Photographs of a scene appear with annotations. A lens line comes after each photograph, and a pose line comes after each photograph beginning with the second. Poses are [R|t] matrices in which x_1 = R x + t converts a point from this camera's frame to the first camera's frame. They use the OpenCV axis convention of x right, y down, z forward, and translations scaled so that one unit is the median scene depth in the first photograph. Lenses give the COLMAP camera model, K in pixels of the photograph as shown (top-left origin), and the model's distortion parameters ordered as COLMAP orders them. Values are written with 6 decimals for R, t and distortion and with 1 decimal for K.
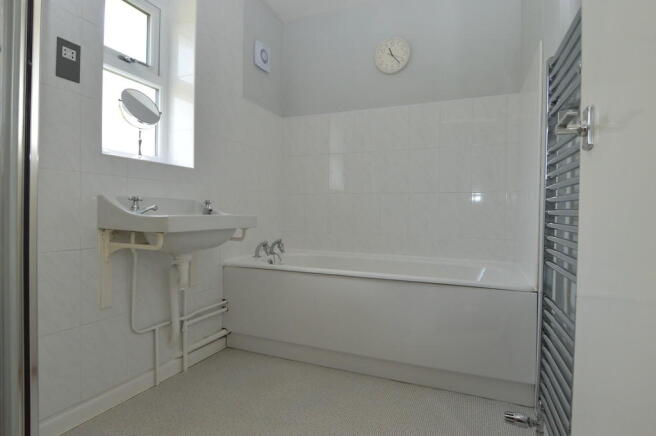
lens RADIAL K [[353.5, 0, 332.4], [0, 353.5, 215.1], [0, 0, 1]] dist [0.000664, -0.016893]
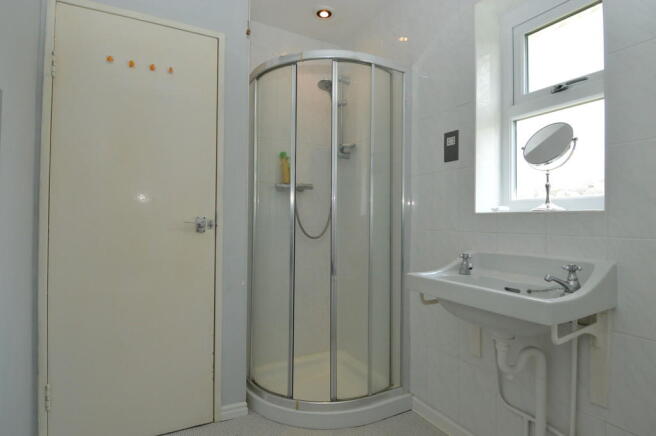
lens RADIAL K [[353.5, 0, 332.4], [0, 353.5, 215.1], [0, 0, 1]] dist [0.000664, -0.016893]
pose [[-0.639203, -0.017340, -0.768842, 0.458458], [-0.020053, 0.999782, -0.005877, -0.143988], [0.768776, 0.011661, -0.639411, 1.283280]]
